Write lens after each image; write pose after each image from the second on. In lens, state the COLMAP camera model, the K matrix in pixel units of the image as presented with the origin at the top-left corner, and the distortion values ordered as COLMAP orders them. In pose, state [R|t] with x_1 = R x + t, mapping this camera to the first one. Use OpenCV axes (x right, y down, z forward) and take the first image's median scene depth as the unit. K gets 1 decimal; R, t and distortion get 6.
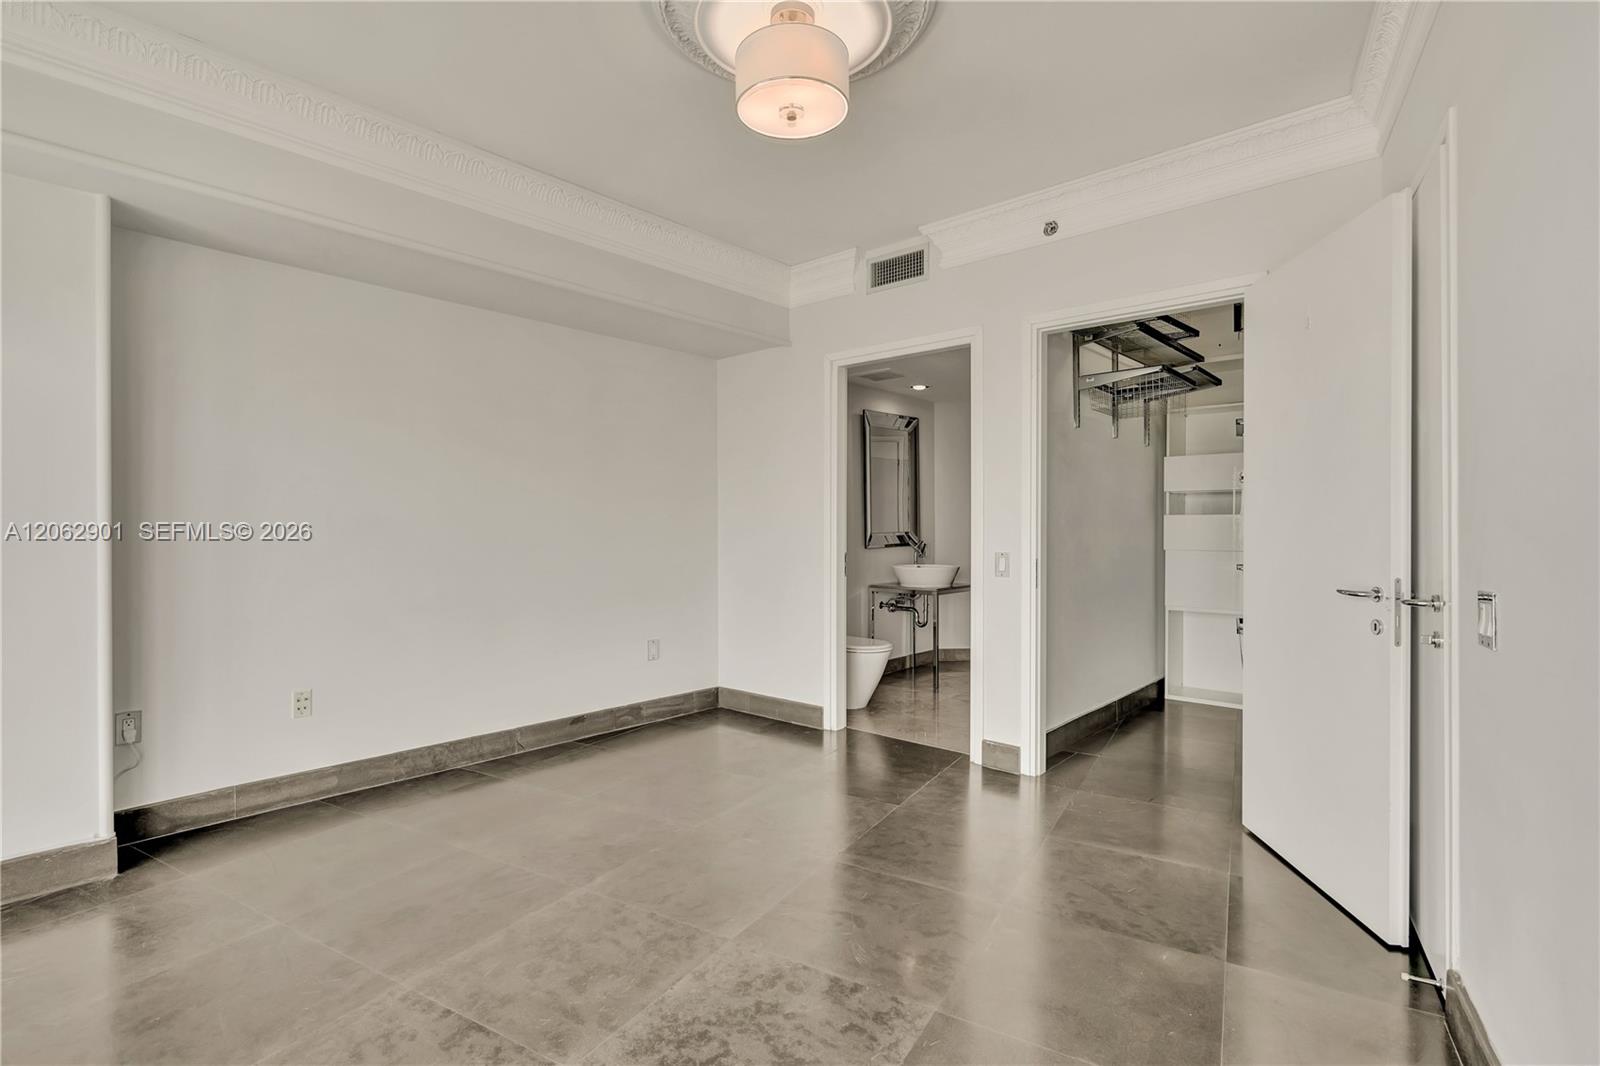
lens RADIAL K [[751.9, 0, 796.2], [0, 751.9, 530.9], [0, 0, 1]] dist [0.000090, 0.000521]
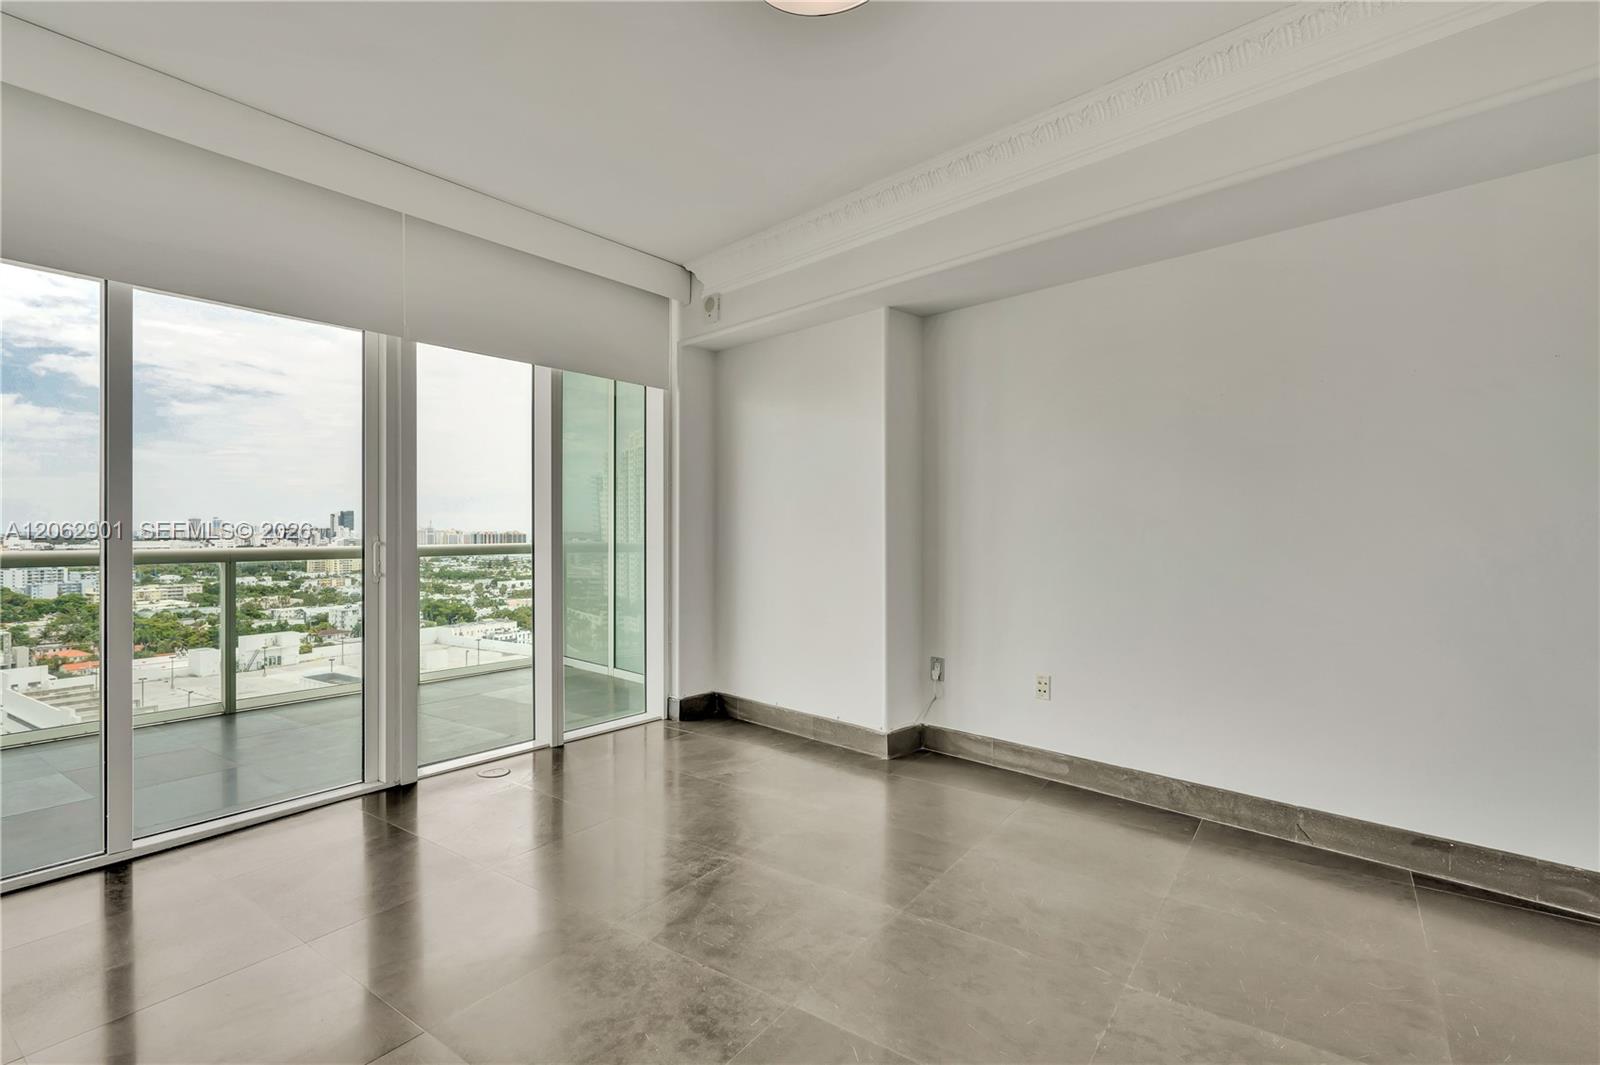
lens RADIAL K [[769.6, 0, 695.5], [0, 769.6, 532.6], [0, 0, 1]] dist [-0.003016, -0.000116]
pose [[-0.144679, 0.004268, -0.989469, 0.505196], [0.002317, 0.999989, 0.003975, 0.000965], [0.989476, -0.001718, -0.144687, 0.649003]]
